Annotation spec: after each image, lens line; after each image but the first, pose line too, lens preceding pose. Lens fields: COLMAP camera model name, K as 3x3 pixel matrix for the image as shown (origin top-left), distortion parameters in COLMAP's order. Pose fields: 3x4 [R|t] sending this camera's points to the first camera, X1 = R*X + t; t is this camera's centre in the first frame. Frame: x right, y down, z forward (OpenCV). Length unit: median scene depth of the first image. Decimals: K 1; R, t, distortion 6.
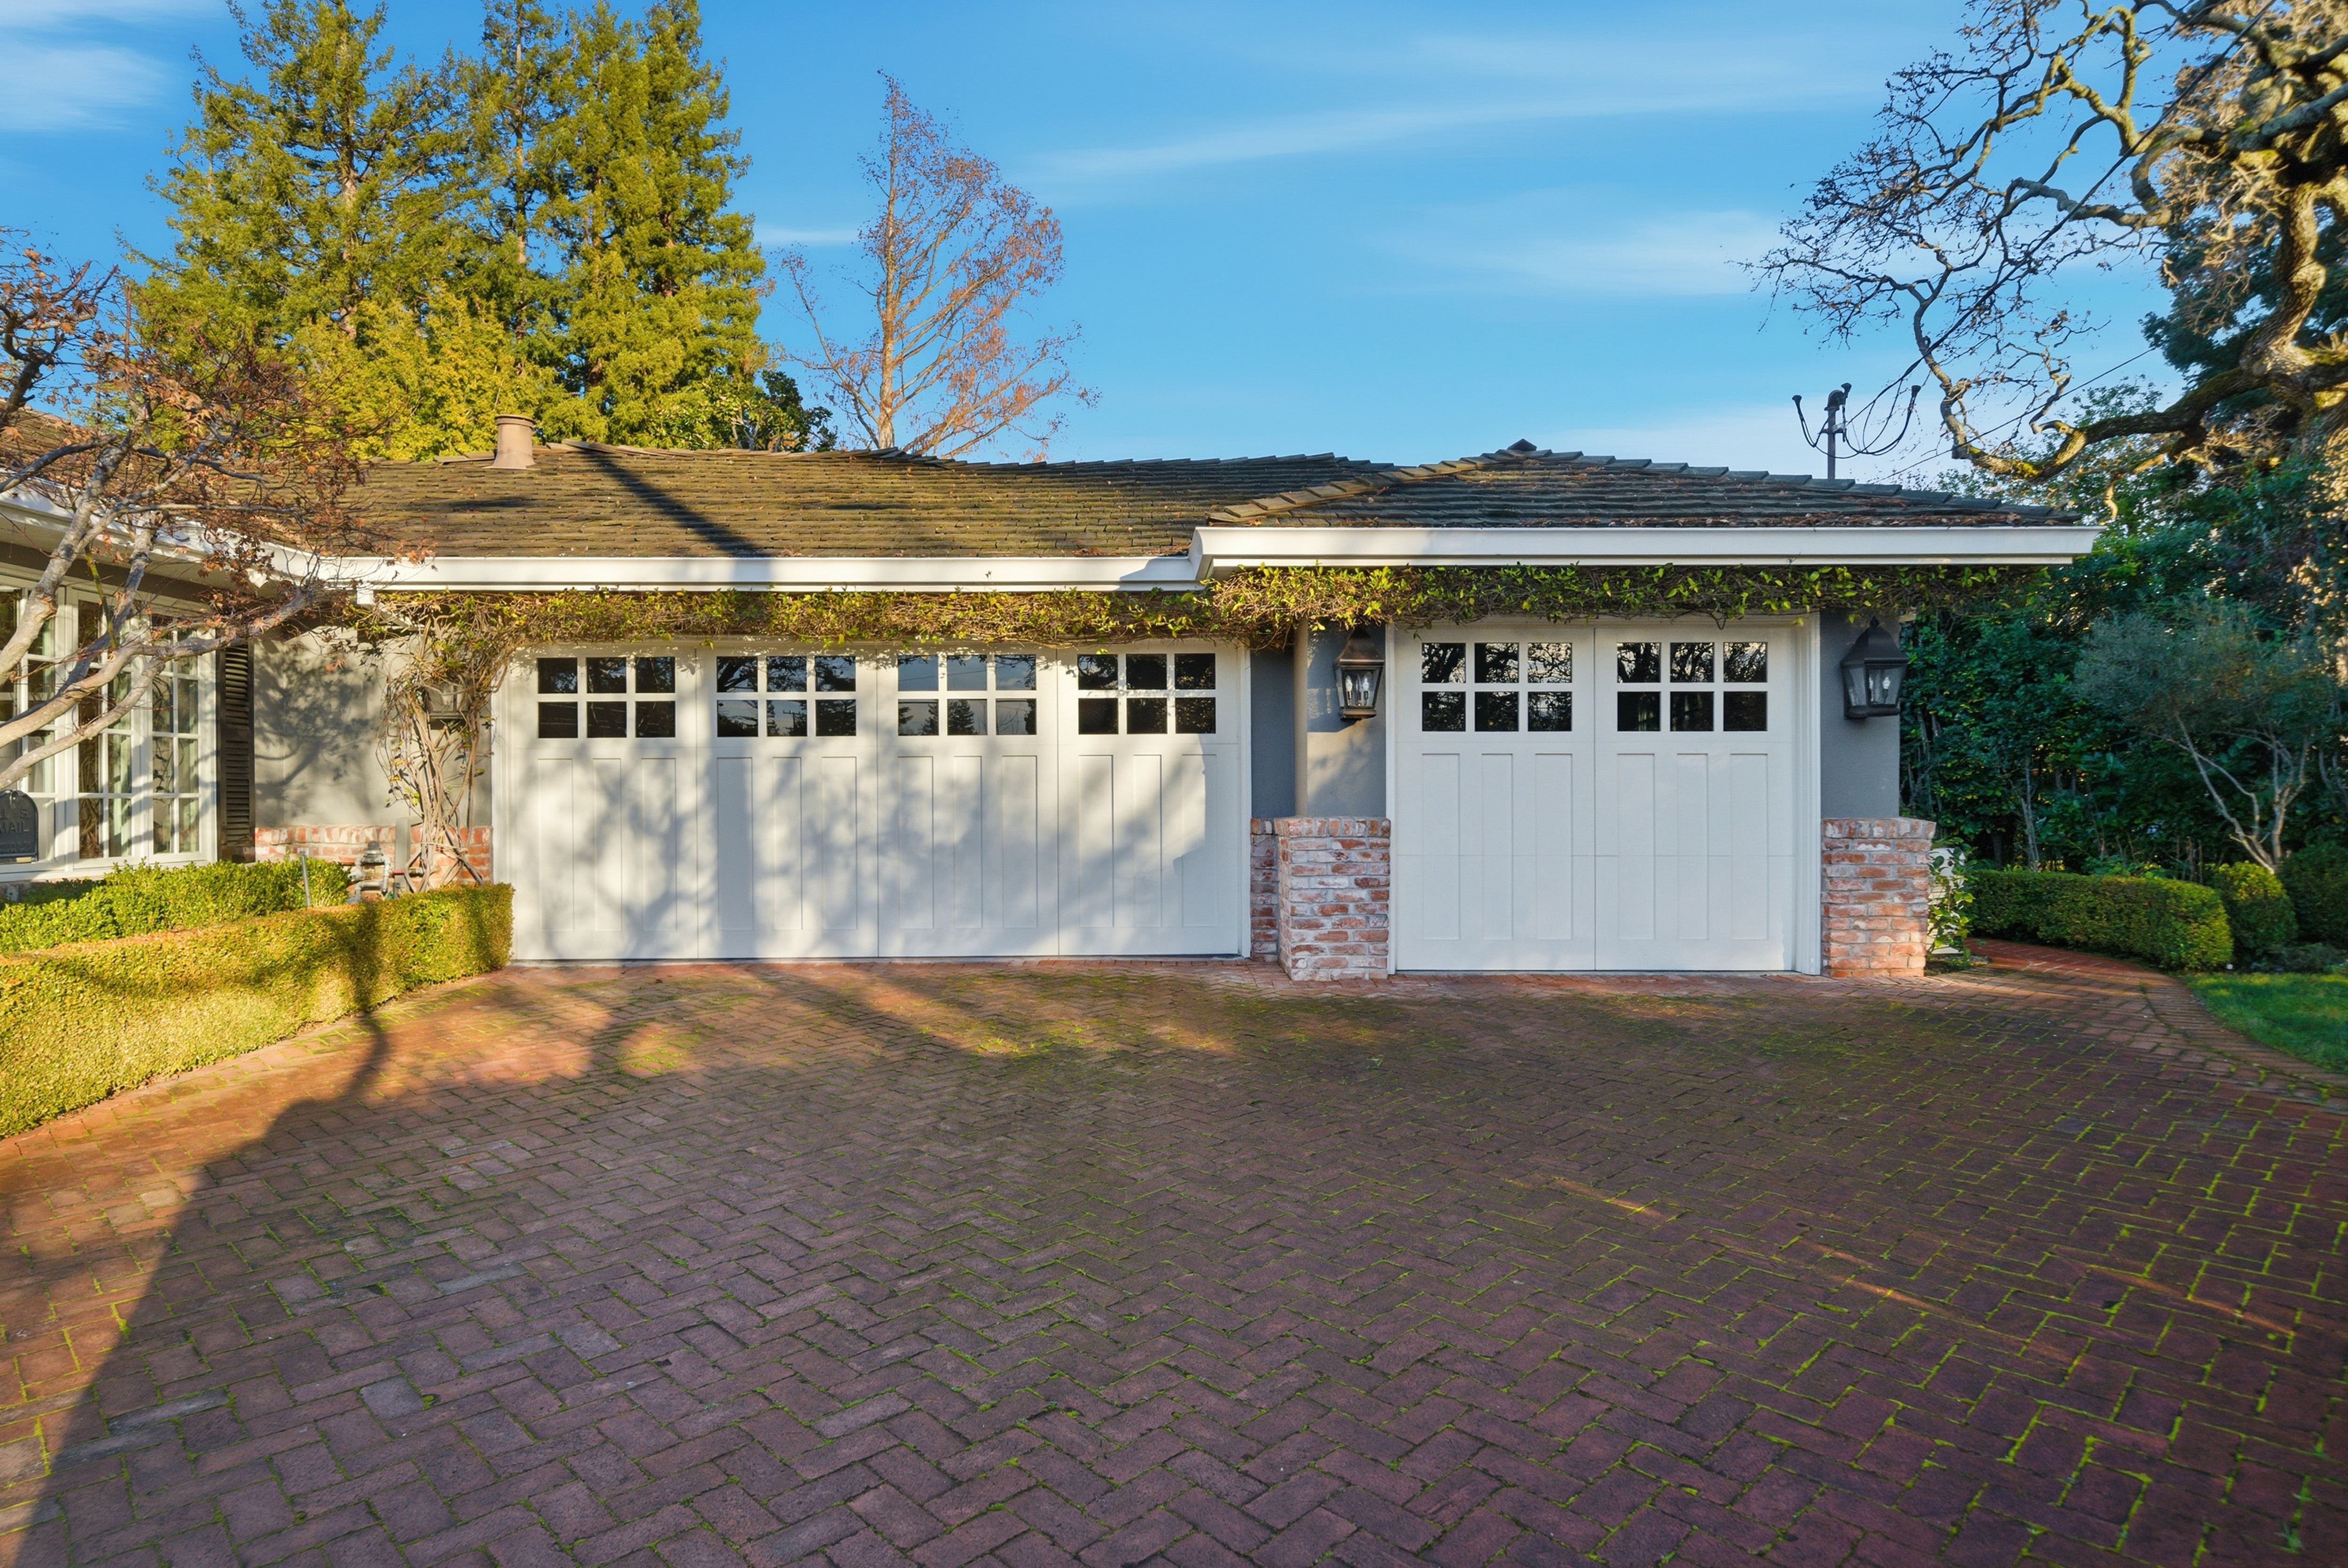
lens RADIAL K [[1292.3, 0, 1116.1], [0, 1292.3, 819.2], [0, 0, 1]] dist [-0.002762, 0.000846]
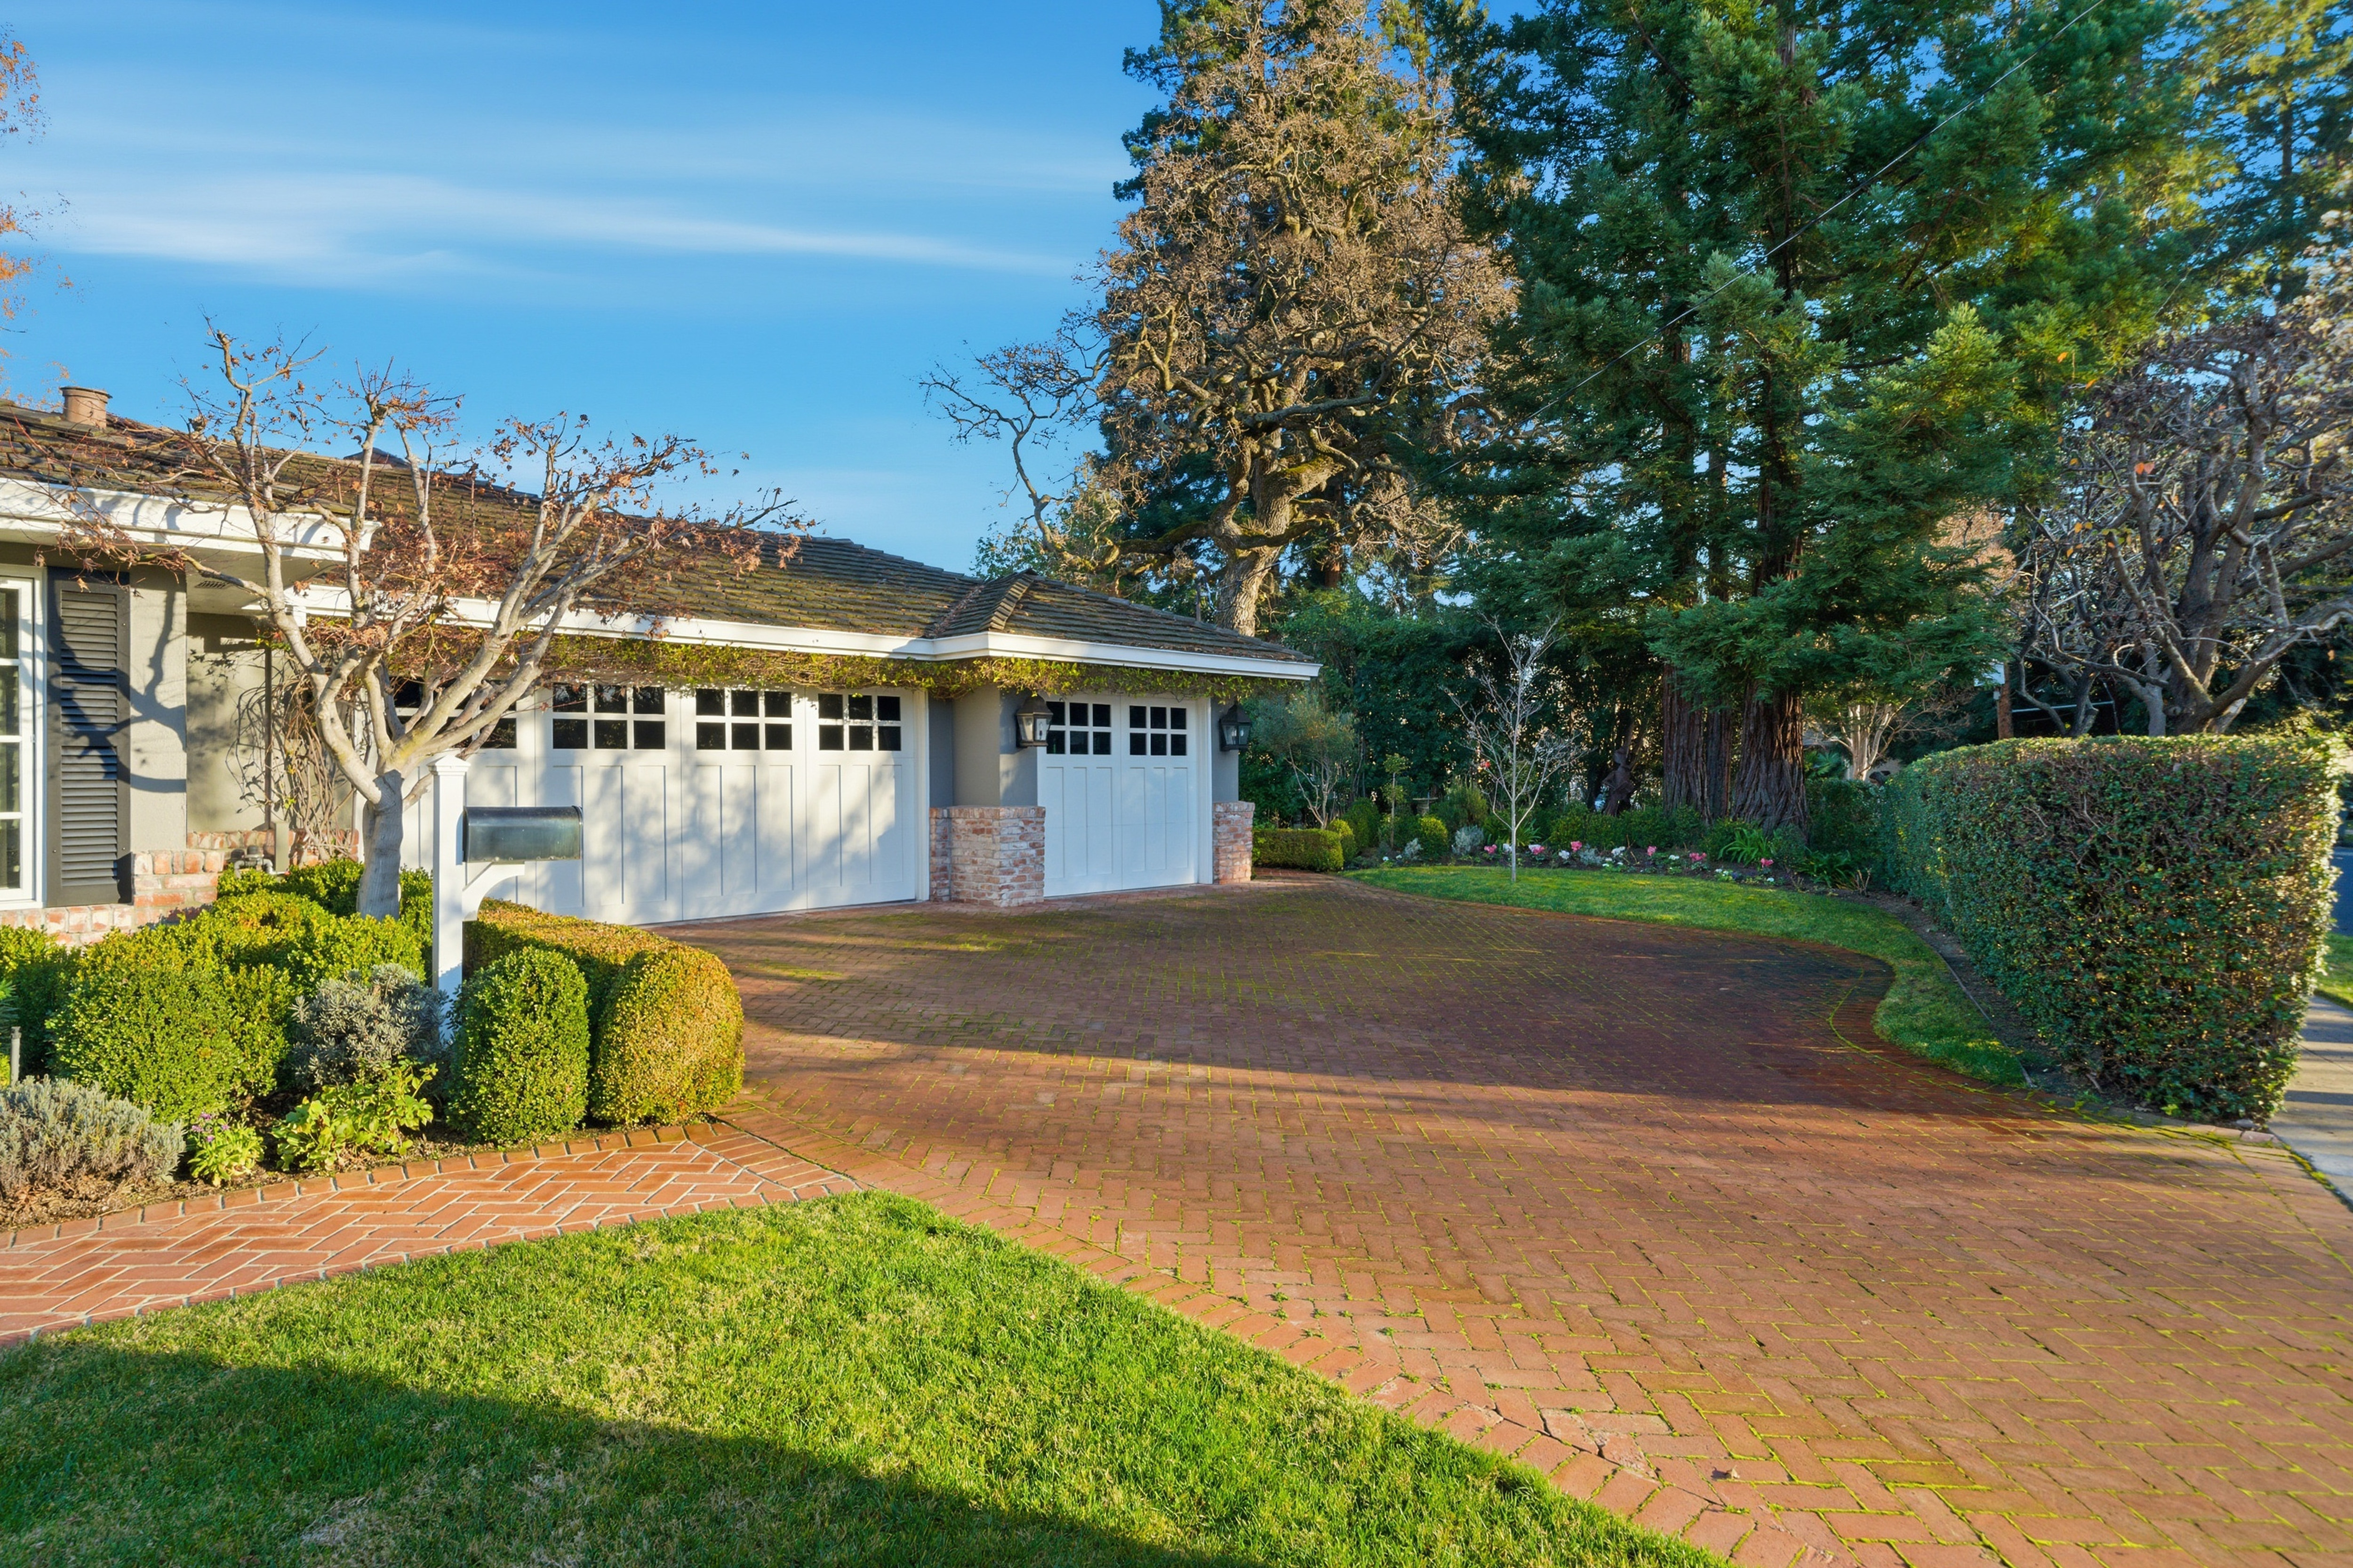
lens RADIAL K [[1295.1, 0, 1175.9], [0, 1295.1, 782.1], [0, 0, 1]] dist [-0.002762, 0.000846]
pose [[0.682598, -0.006605, 0.730764, -0.853635], [0.016917, 0.999834, -0.006764, -0.016961], [-0.730598, 0.016979, 0.682597, -0.255479]]
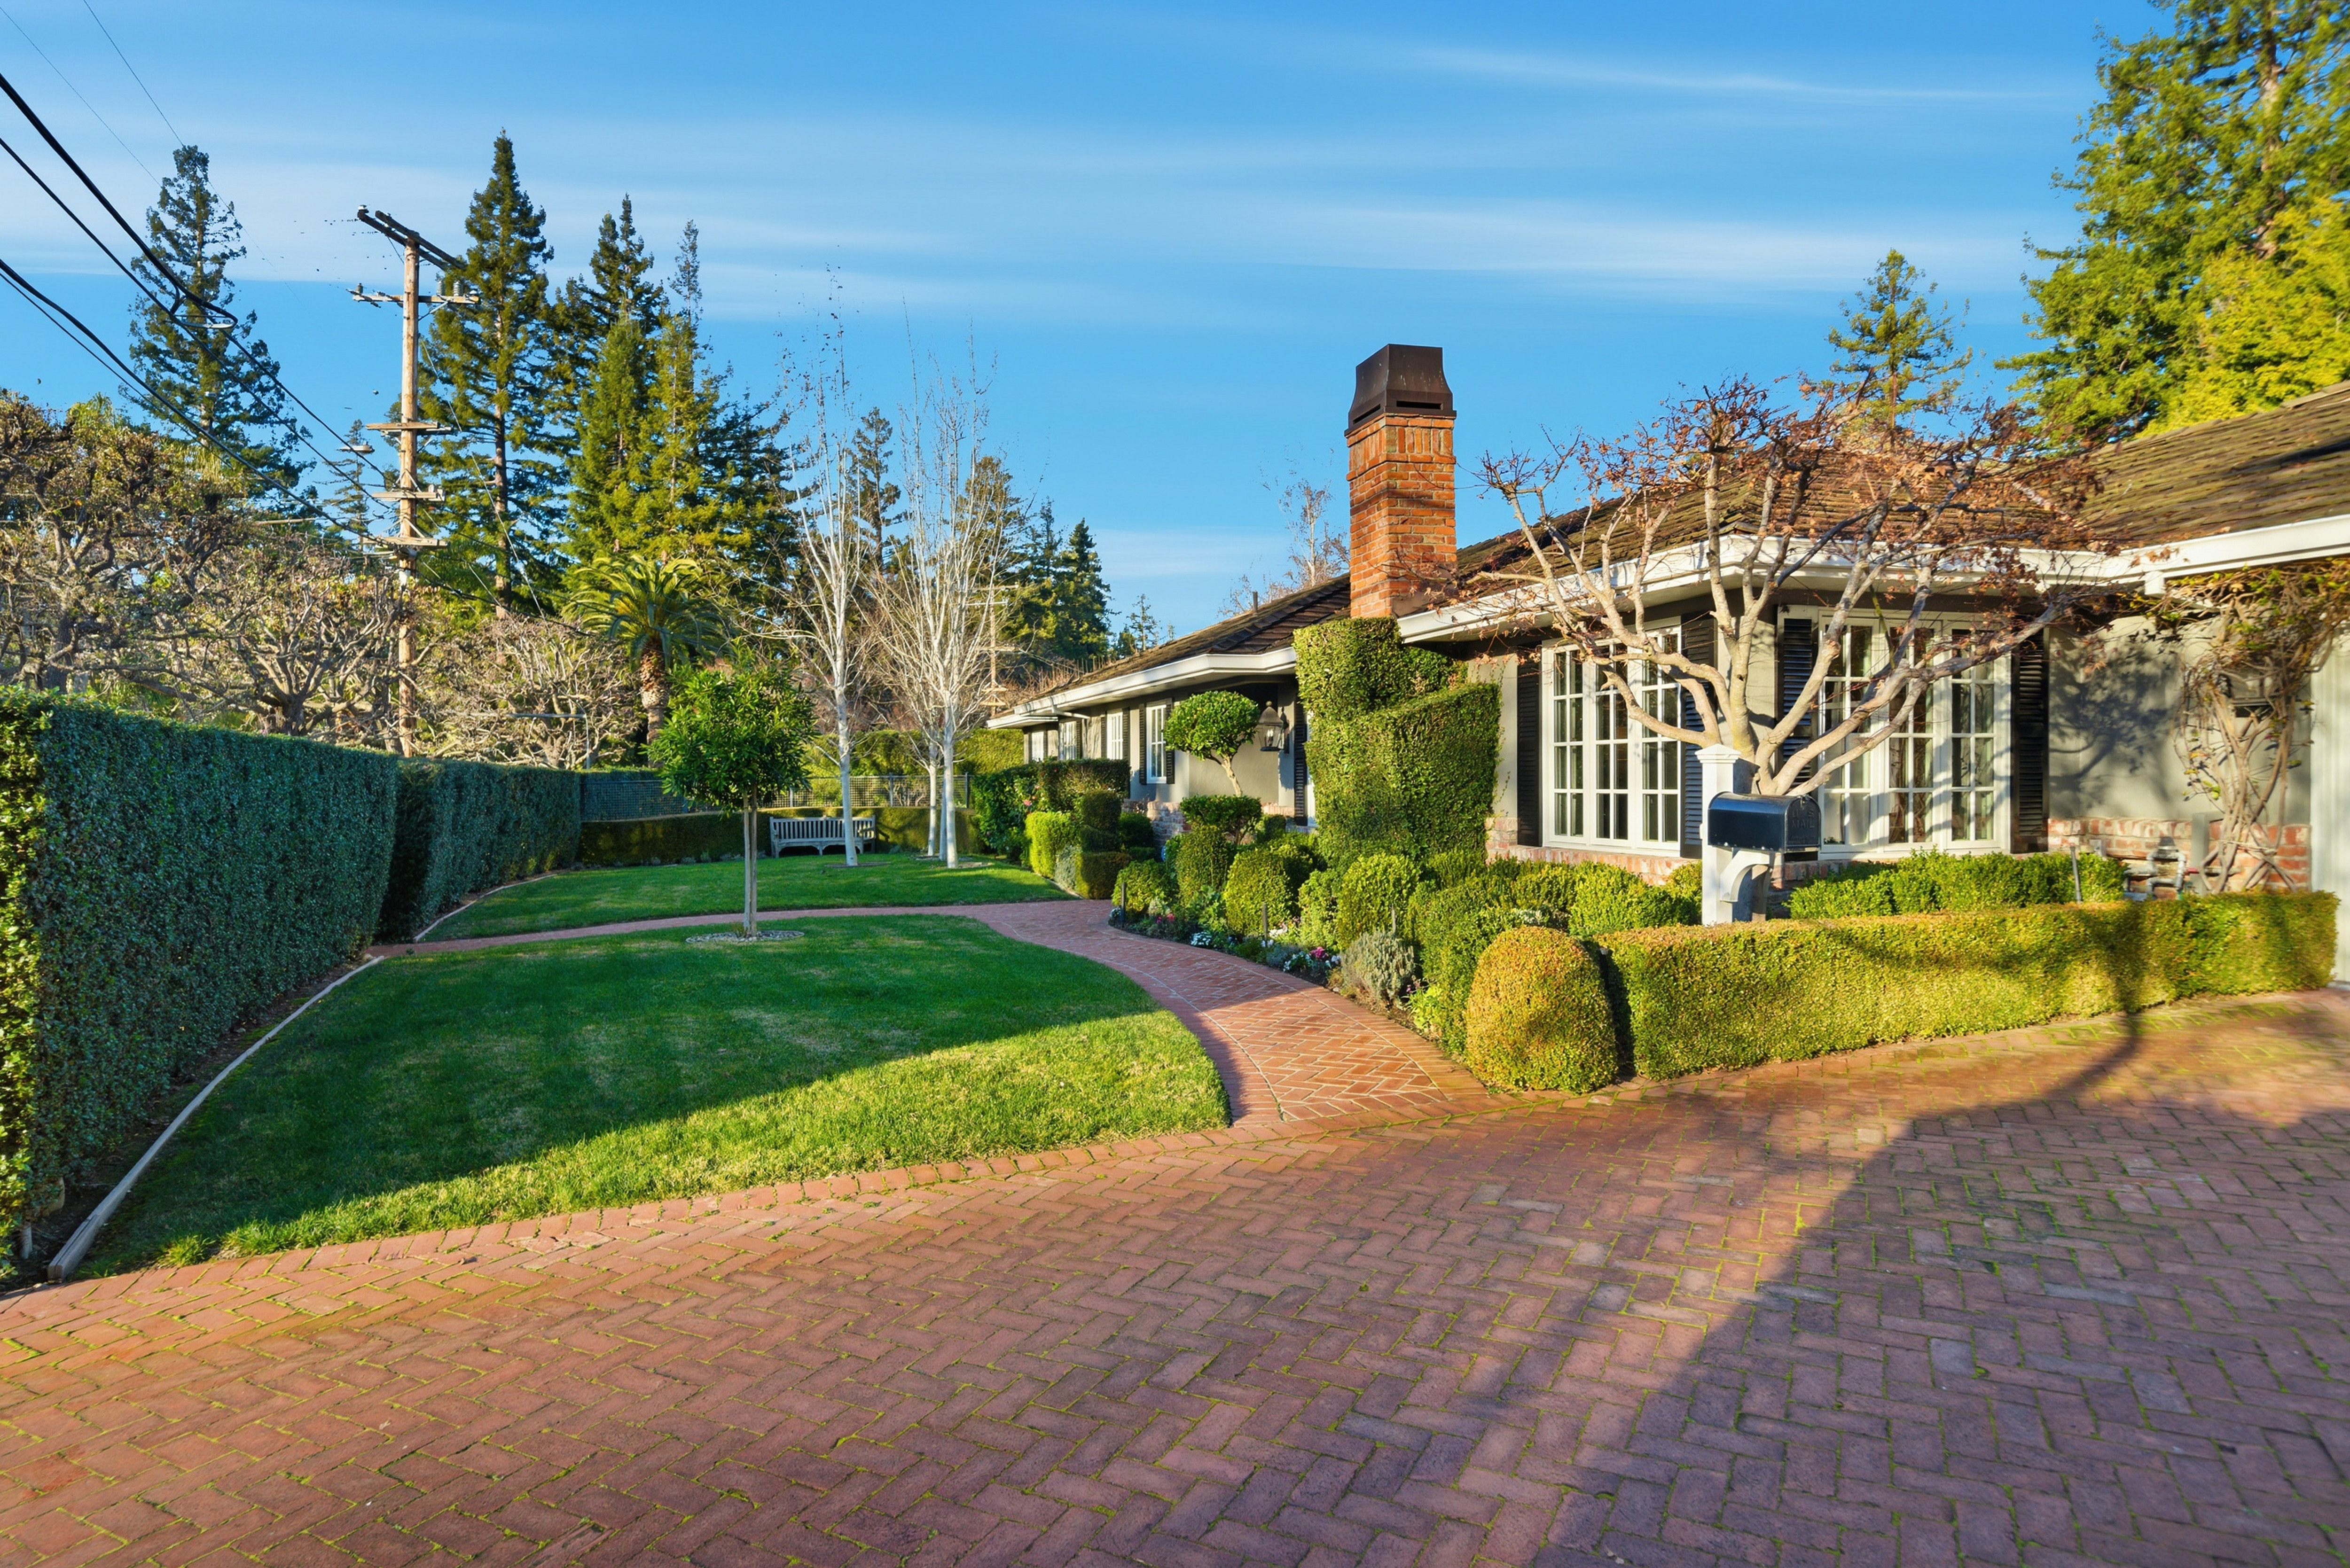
lens RADIAL K [[1293.3, 0, 1167.5], [0, 1293.3, 787.1], [0, 0, 1]] dist [-0.002762, 0.000846]
pose [[0.306143, 0.010270, -0.951930, 0.117633], [-0.007136, 0.999938, 0.008493, -0.023142], [0.951959, 0.004193, 0.306198, -0.005638]]
